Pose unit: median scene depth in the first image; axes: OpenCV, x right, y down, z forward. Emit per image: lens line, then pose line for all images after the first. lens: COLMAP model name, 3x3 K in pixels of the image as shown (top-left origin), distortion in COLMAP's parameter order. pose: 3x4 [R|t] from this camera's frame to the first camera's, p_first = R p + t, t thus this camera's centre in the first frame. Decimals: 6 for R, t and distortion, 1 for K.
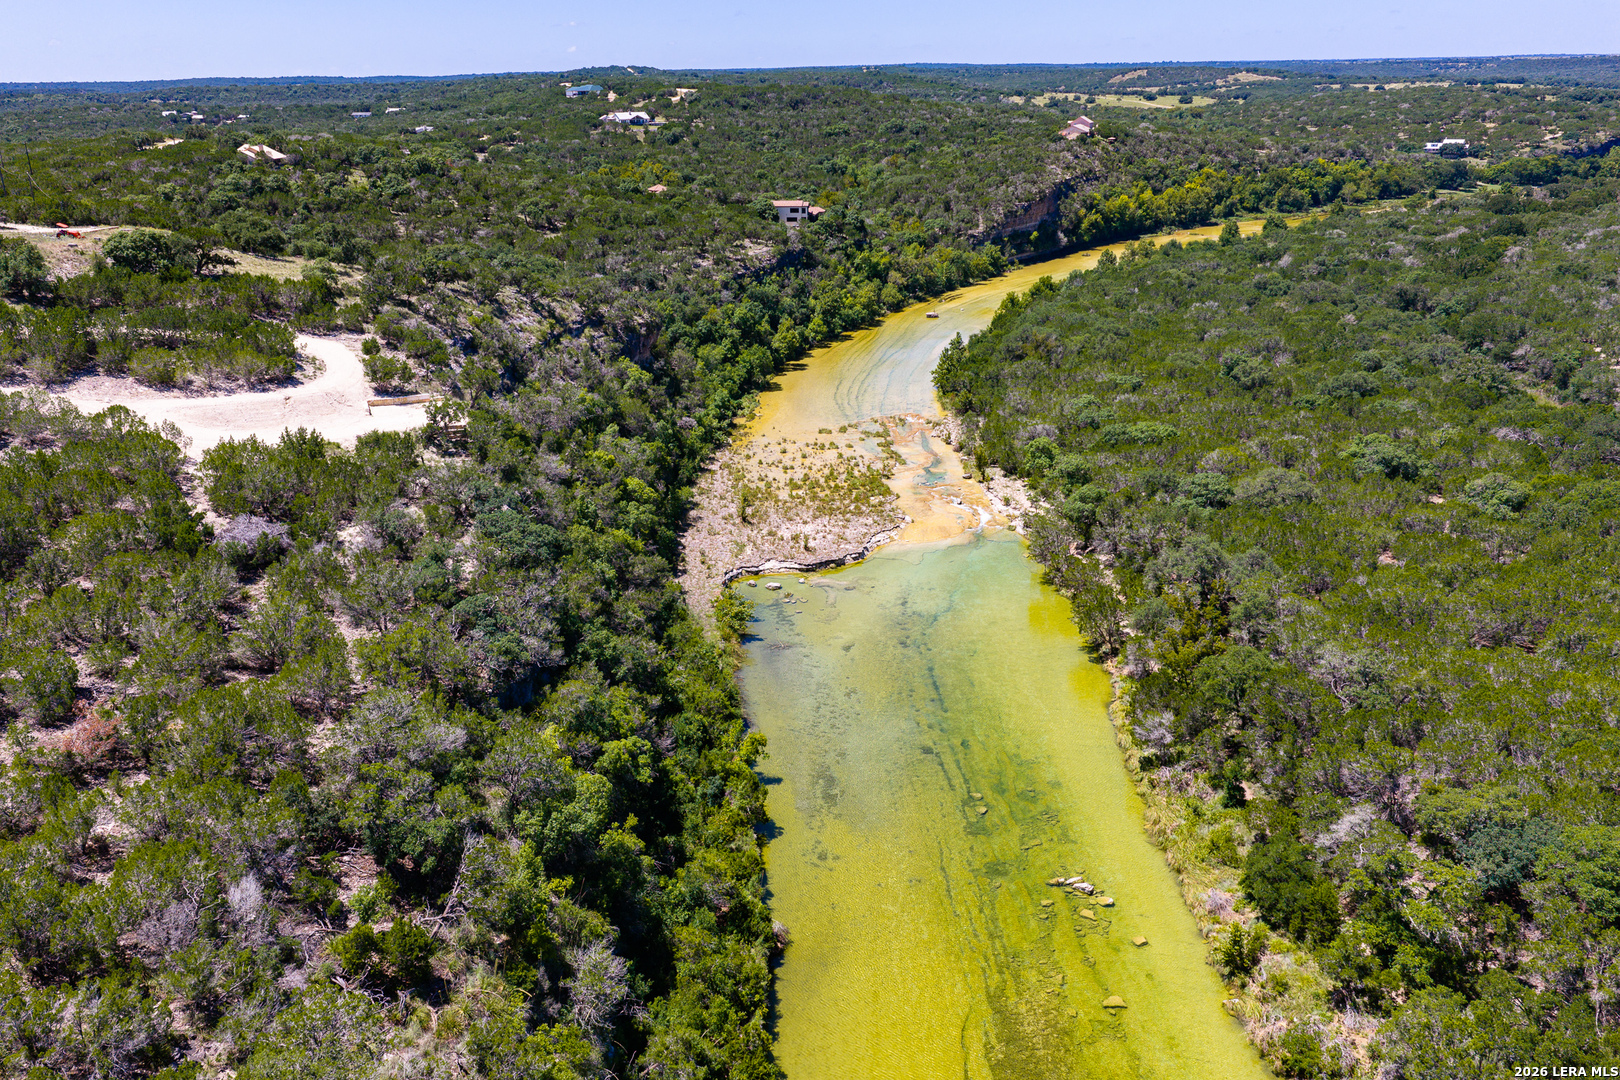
lens RADIAL K [[1341.8, 0, 802.1], [0, 1341.8, 526.3], [0, 0, 1]] dist [0.015760, -0.023978]
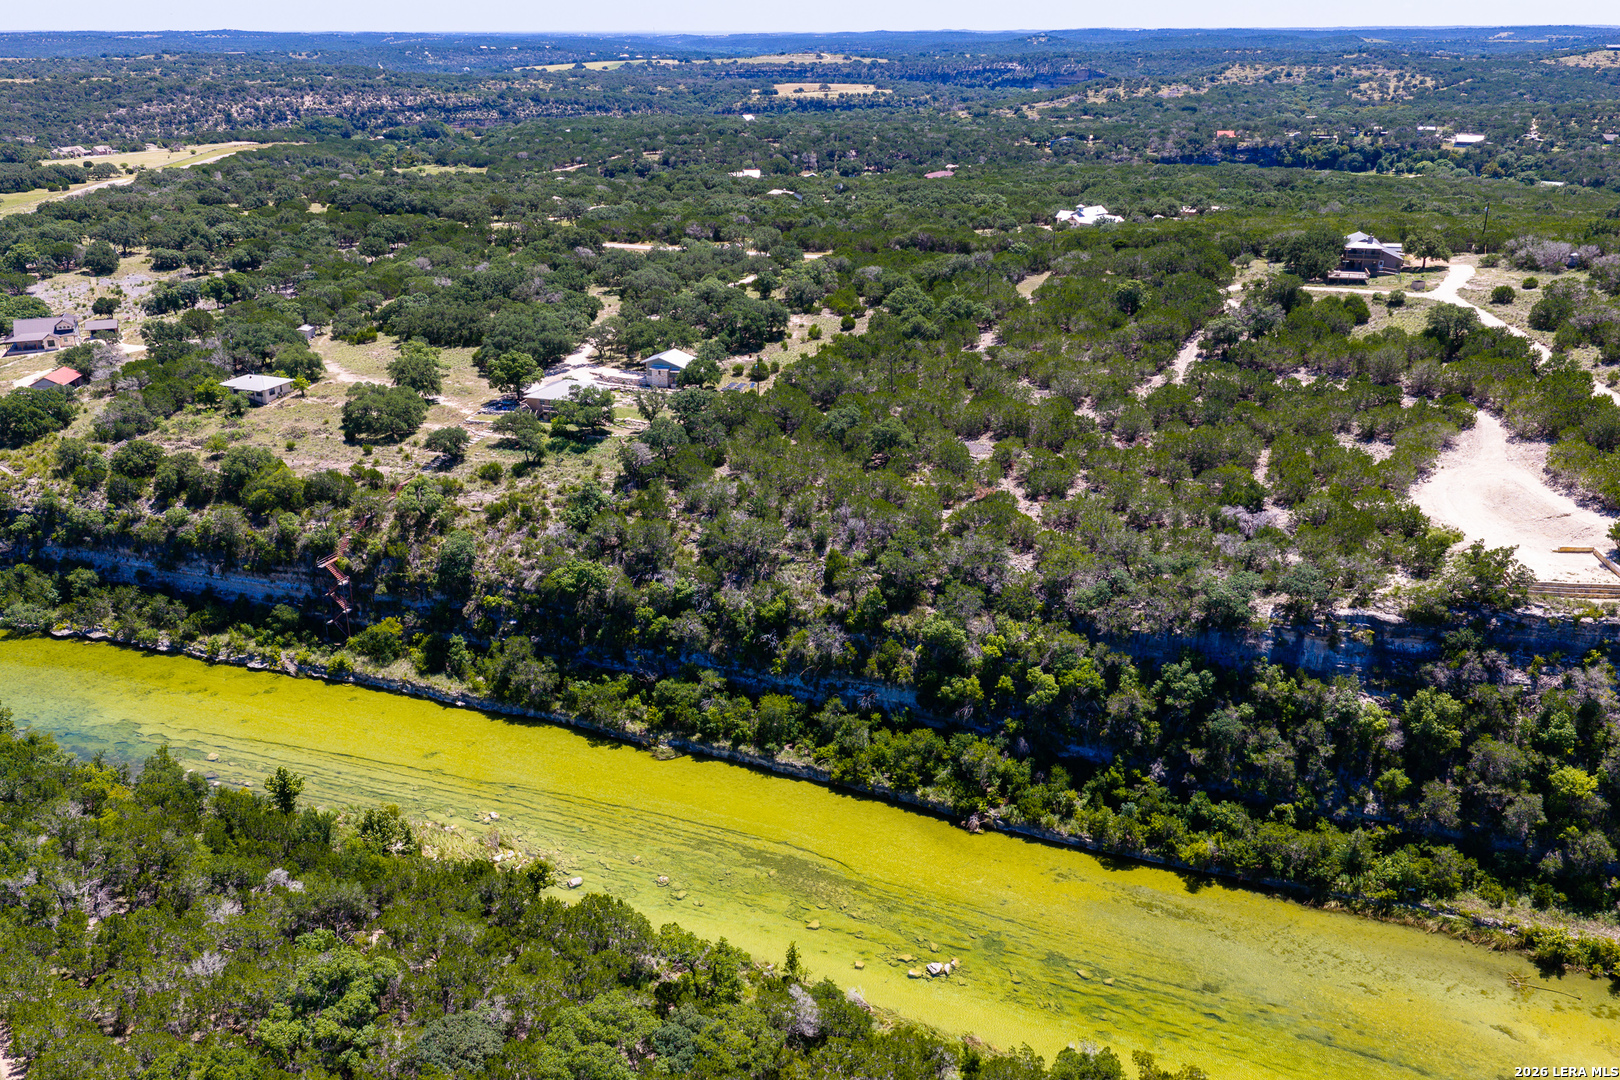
lens RADIAL K [[1341.8, 0, 807.7], [0, 1341.8, 564.8], [0, 0, 1]] dist [0.015760, -0.023978]
pose [[-0.489807, 0.342857, -0.801585, 0.287477], [-0.266025, 0.816804, 0.511920, -0.159573], [0.830253, 0.463984, -0.308867, 0.286450]]
